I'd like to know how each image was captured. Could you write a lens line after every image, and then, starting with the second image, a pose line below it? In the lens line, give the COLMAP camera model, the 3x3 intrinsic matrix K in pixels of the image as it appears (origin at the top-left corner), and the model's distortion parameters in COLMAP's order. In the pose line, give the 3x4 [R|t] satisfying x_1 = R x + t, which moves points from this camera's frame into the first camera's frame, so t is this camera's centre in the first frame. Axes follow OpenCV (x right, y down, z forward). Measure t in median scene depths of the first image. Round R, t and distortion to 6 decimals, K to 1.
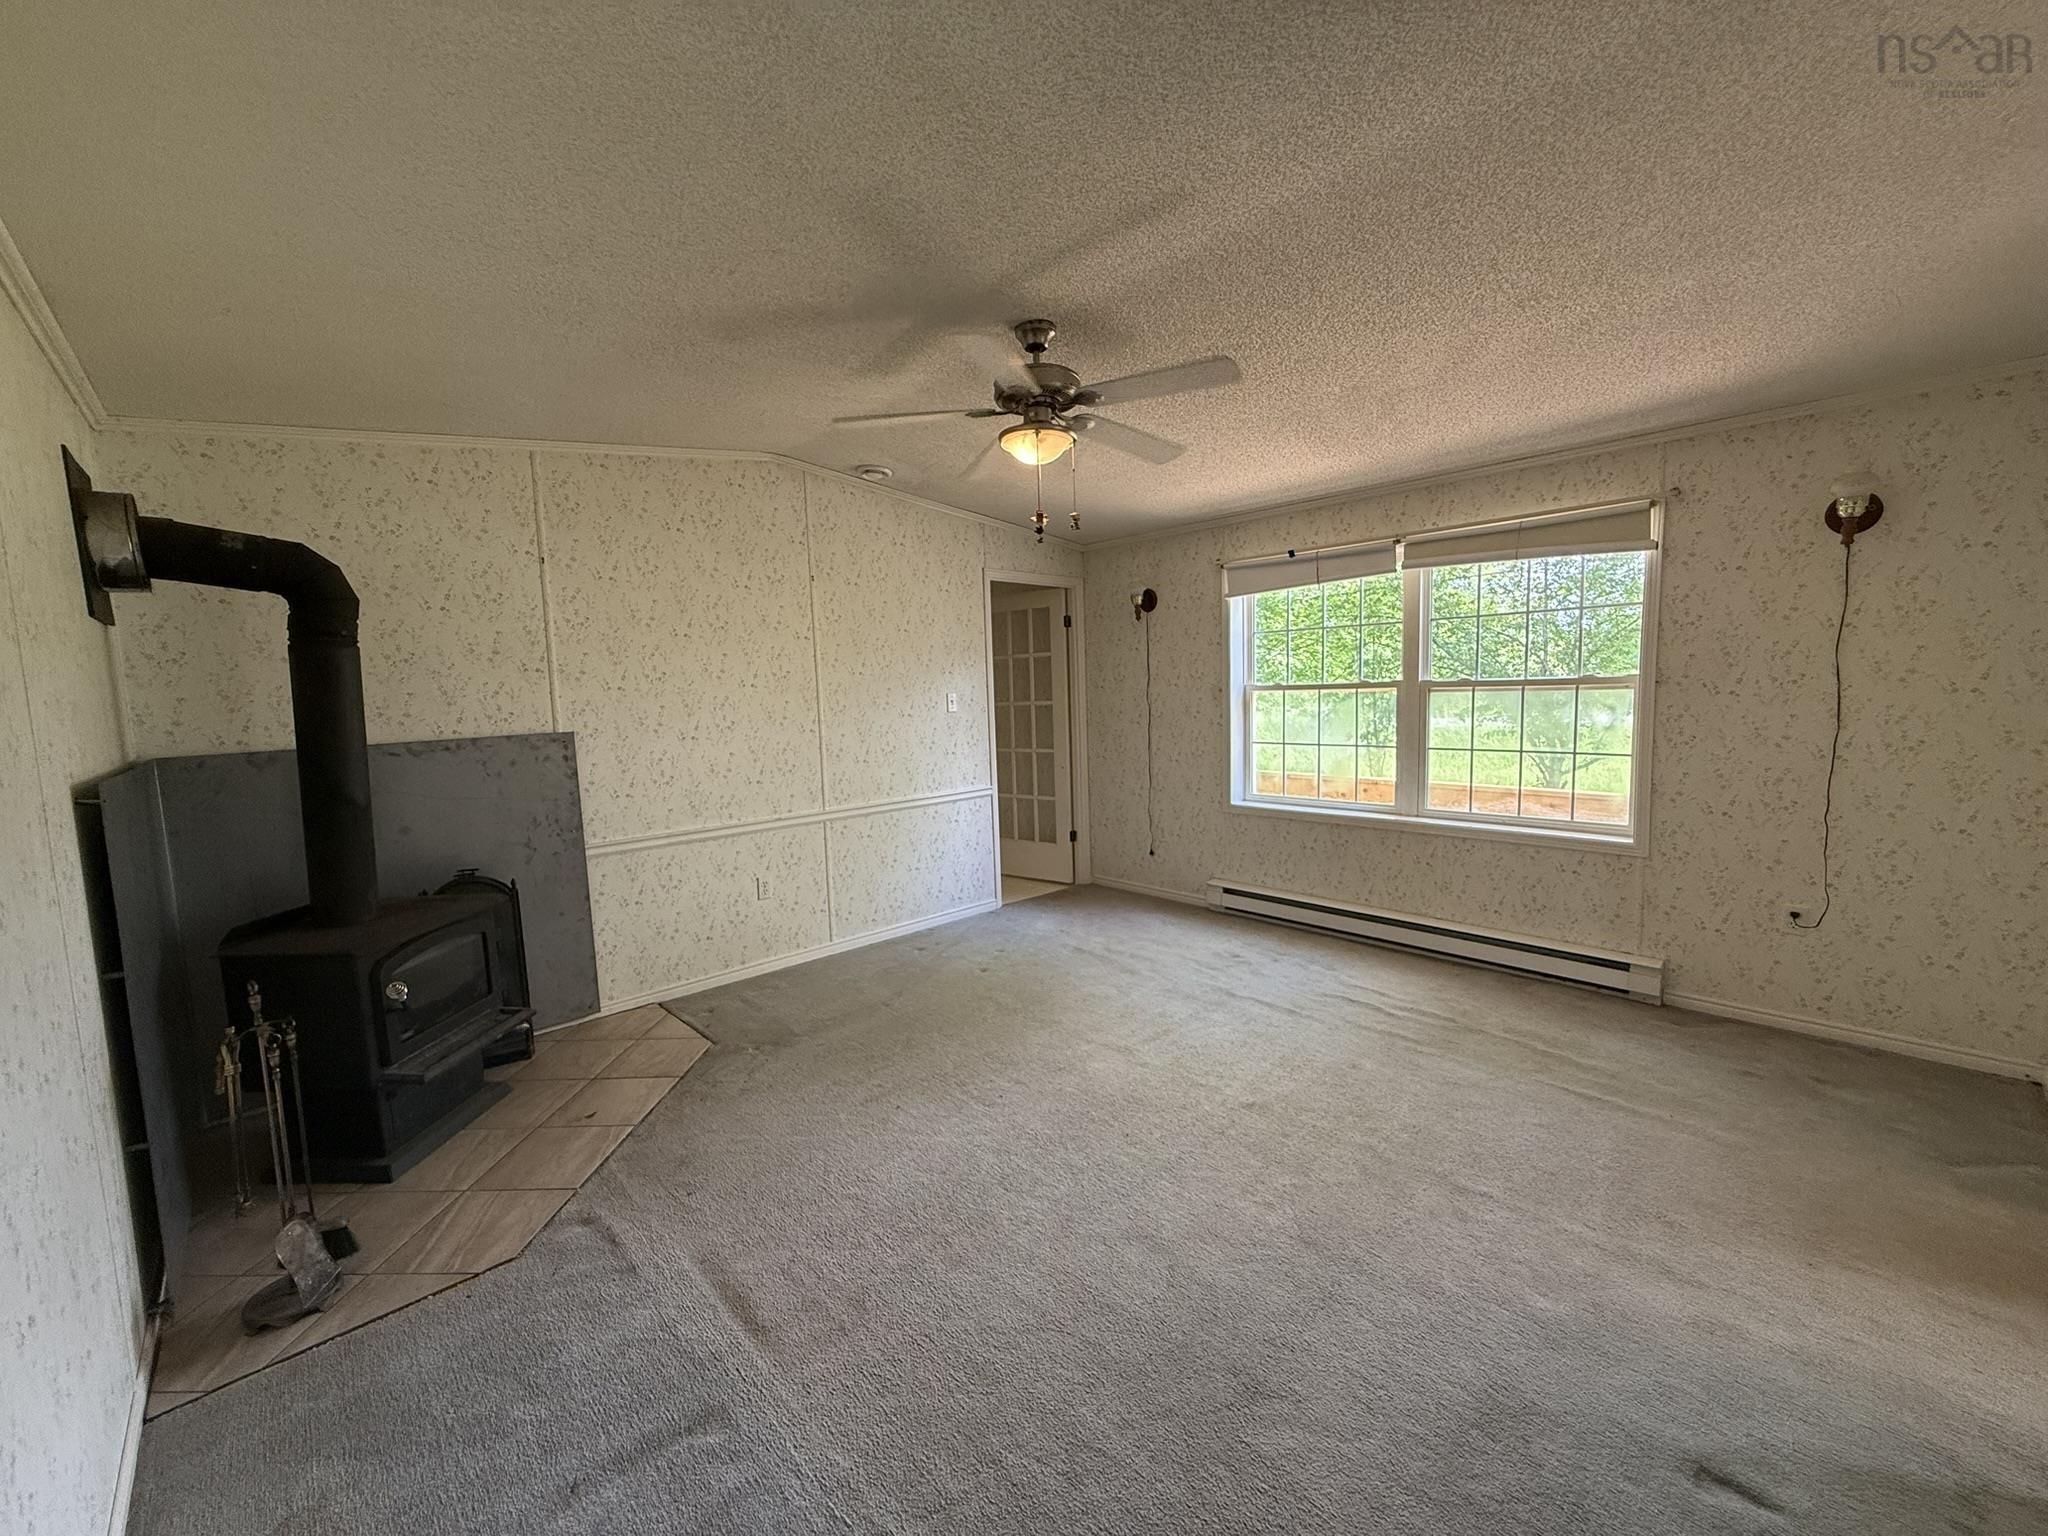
lens RADIAL K [[813.5, 0, 1014.0], [0, 813.5, 764.2], [0, 0, 1]] dist [0.001411, -0.000444]
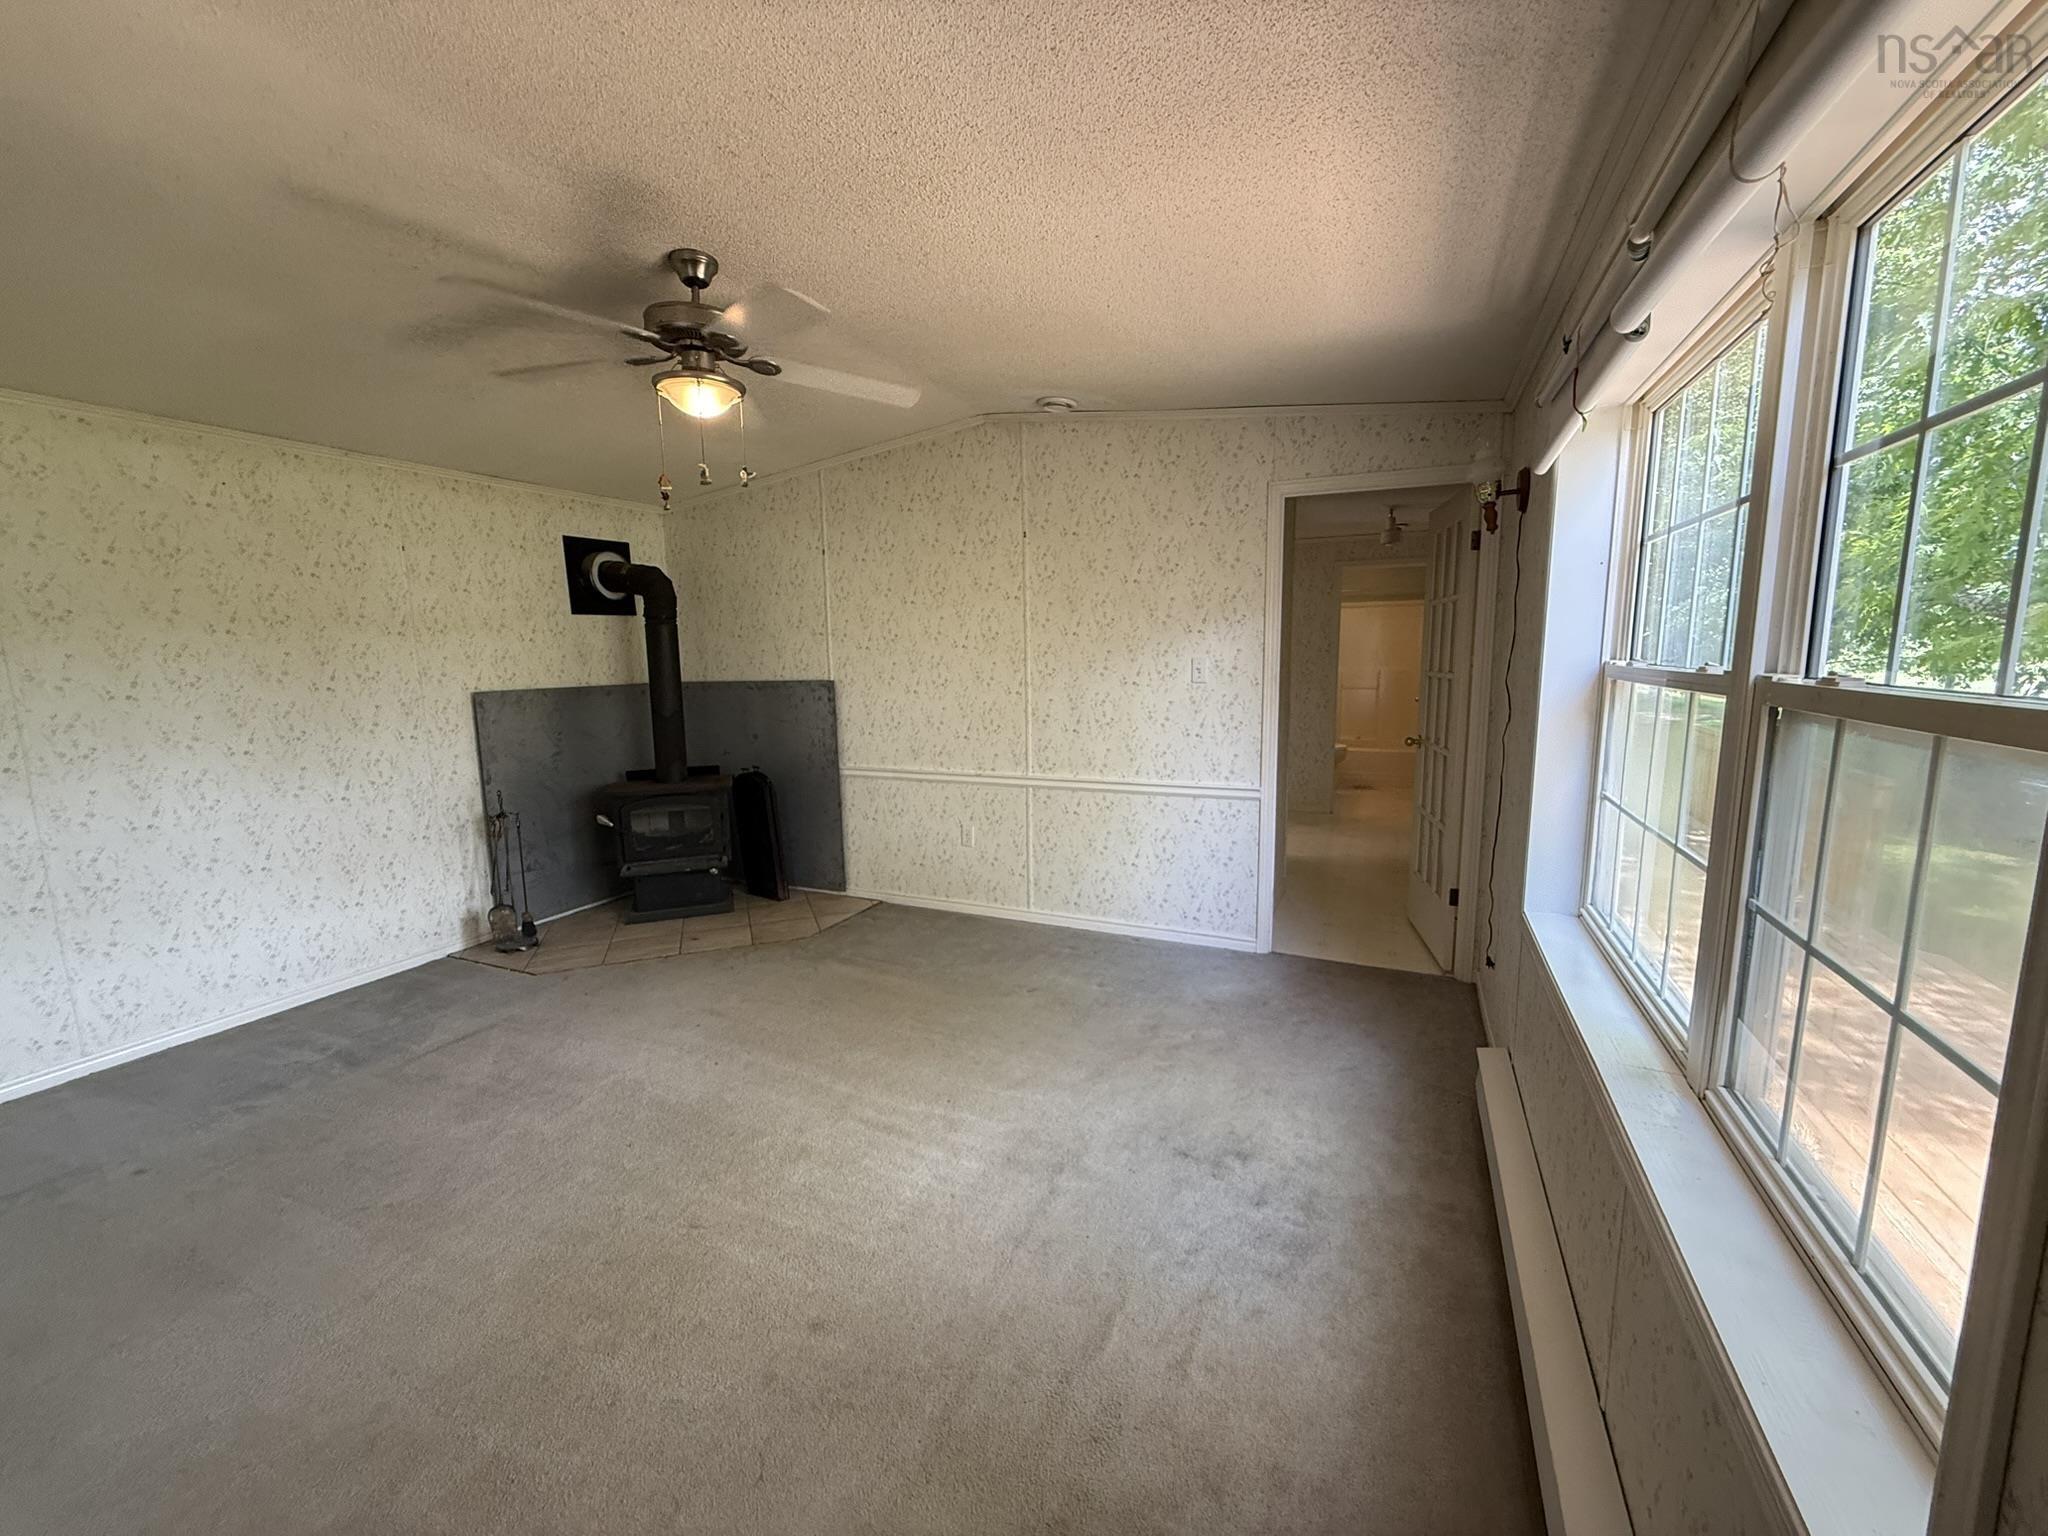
lens RADIAL K [[813.5, 0, 1016.5], [0, 813.5, 763.1], [0, 0, 1]] dist [0.001411, -0.000444]
pose [[0.382880, 0.152983, -0.911043, 0.740199], [-0.083668, 0.987882, 0.130723, -0.096183], [0.920001, 0.026174, 0.391040, 0.692312]]
